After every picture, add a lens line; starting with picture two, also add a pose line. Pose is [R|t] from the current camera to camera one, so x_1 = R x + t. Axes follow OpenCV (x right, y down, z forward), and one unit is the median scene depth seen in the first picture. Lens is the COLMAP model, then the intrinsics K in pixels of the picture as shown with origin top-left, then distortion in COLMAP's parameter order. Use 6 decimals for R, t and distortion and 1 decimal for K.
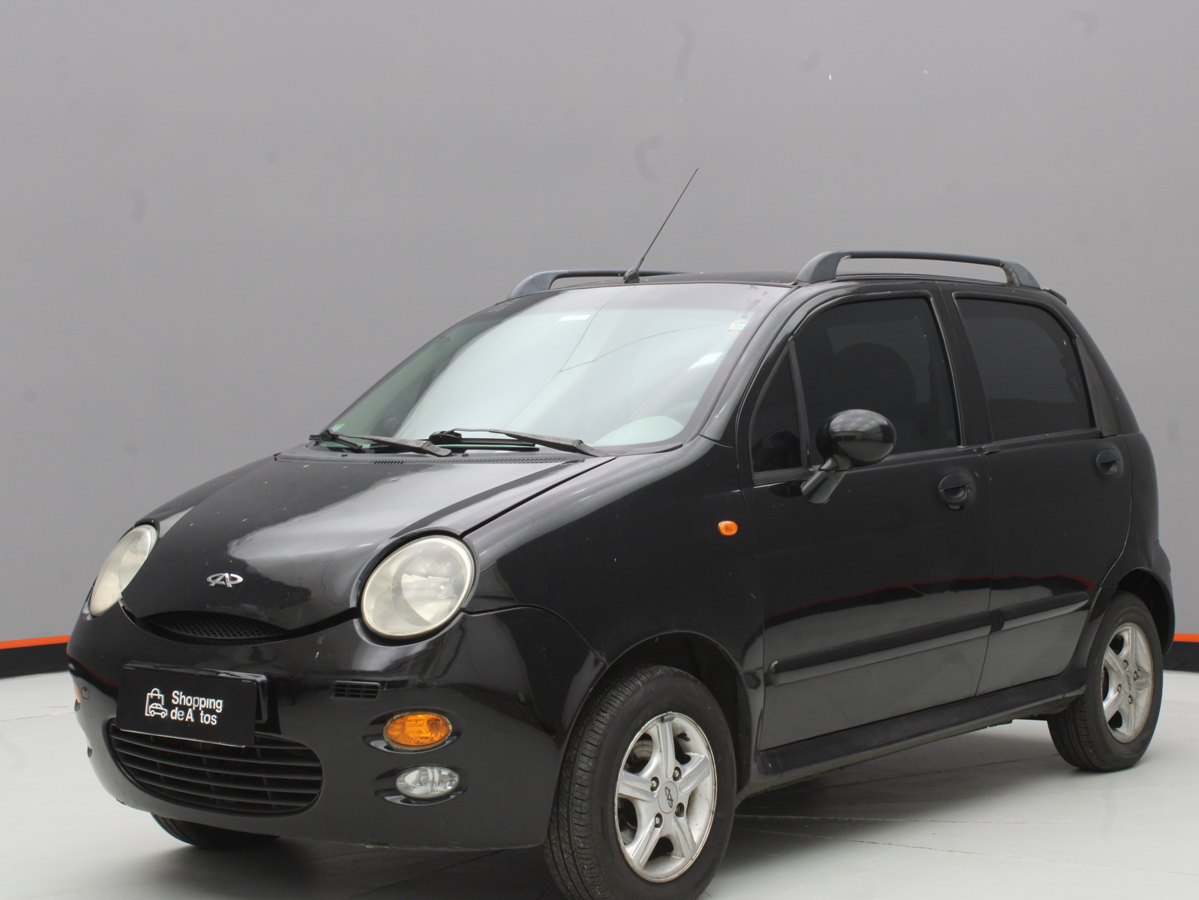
lens RADIAL K [[2085.6, 0, 599.5], [0, 2085.6, 450.0], [0, 0, 1]] dist [-0.025225, -0.008858]
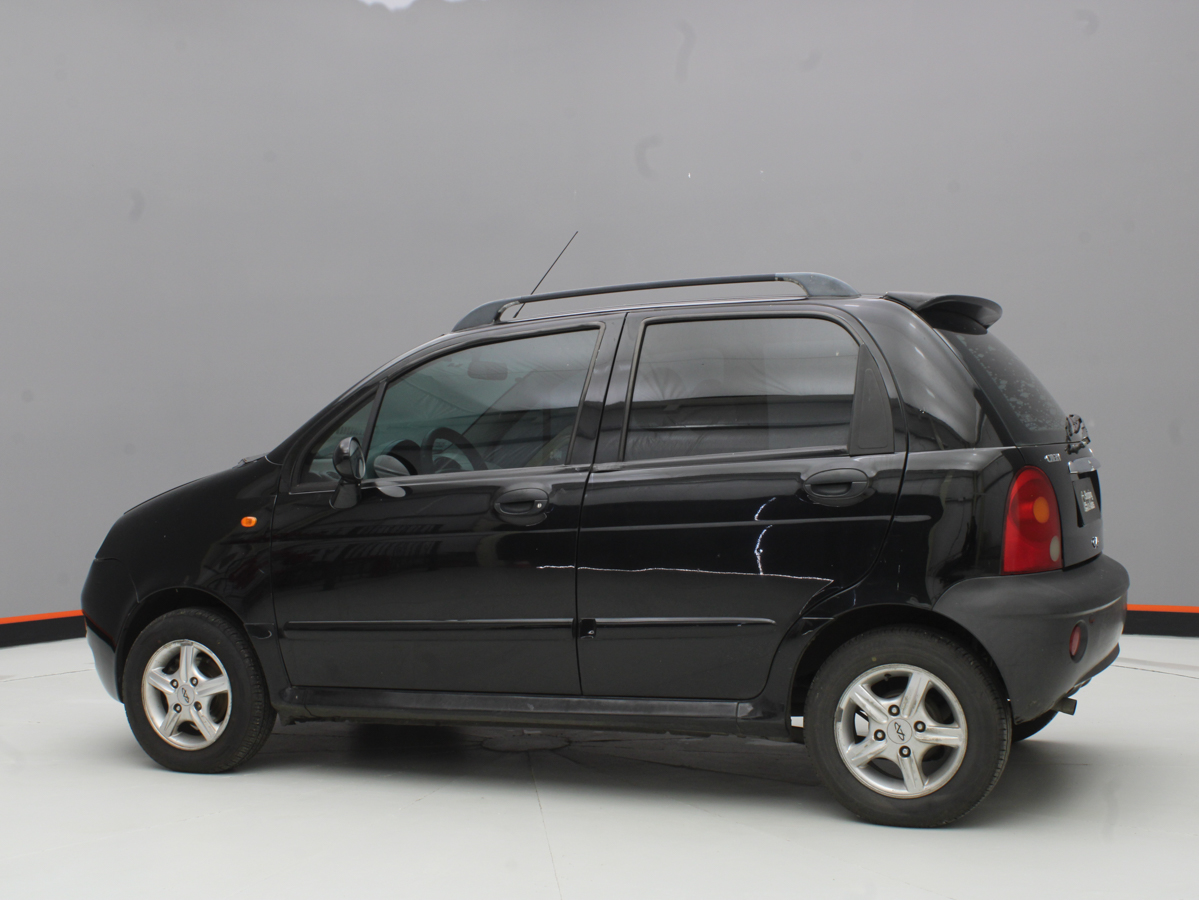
lens RADIAL K [[1661.1, 0, 599.5], [0, 1661.1, 450.0], [0, 0, 1]] dist [-0.064969, 0.005792]
pose [[0.258697, 0.013636, -0.965862, 1.276873], [0.007923, 0.999837, 0.016238, -0.029730], [0.965926, -0.011853, 0.258546, 0.983924]]
